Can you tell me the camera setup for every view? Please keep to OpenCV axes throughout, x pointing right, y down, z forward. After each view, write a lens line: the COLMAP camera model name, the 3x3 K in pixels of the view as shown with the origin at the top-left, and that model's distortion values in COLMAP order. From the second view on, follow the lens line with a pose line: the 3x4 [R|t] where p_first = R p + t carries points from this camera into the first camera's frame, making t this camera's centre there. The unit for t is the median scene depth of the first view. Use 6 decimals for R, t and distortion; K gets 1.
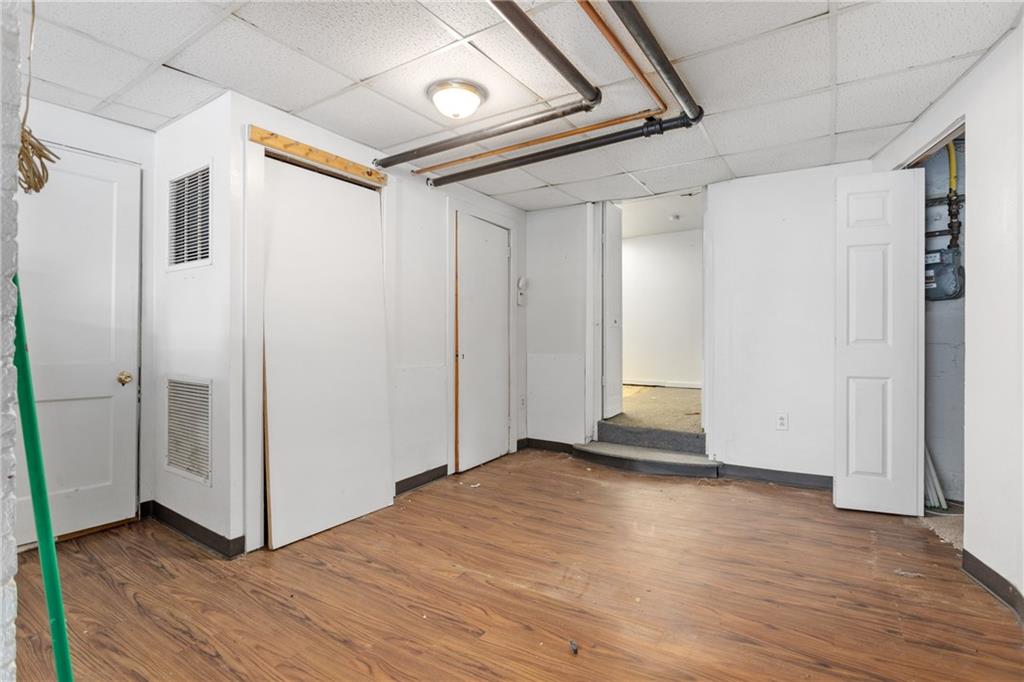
lens RADIAL K [[495.2, 0, 511.2], [0, 495.2, 337.2], [0, 0, 1]] dist [-0.000839, 0.002194]
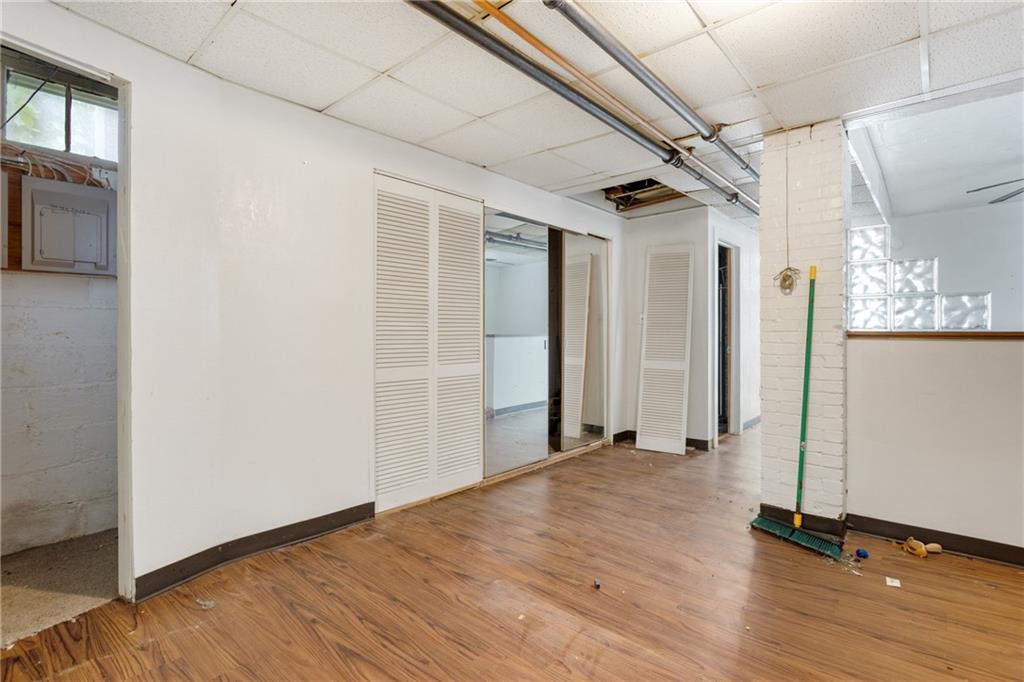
lens RADIAL K [[495.2, 0, 513.3], [0, 495.2, 337.9], [0, 0, 1]] dist [-0.000839, 0.002194]
pose [[-0.992334, -0.002674, 0.123559, 0.155200], [-0.001604, 0.999960, 0.008760, -0.008542], [-0.123577, 0.008495, -0.992299, 1.934710]]
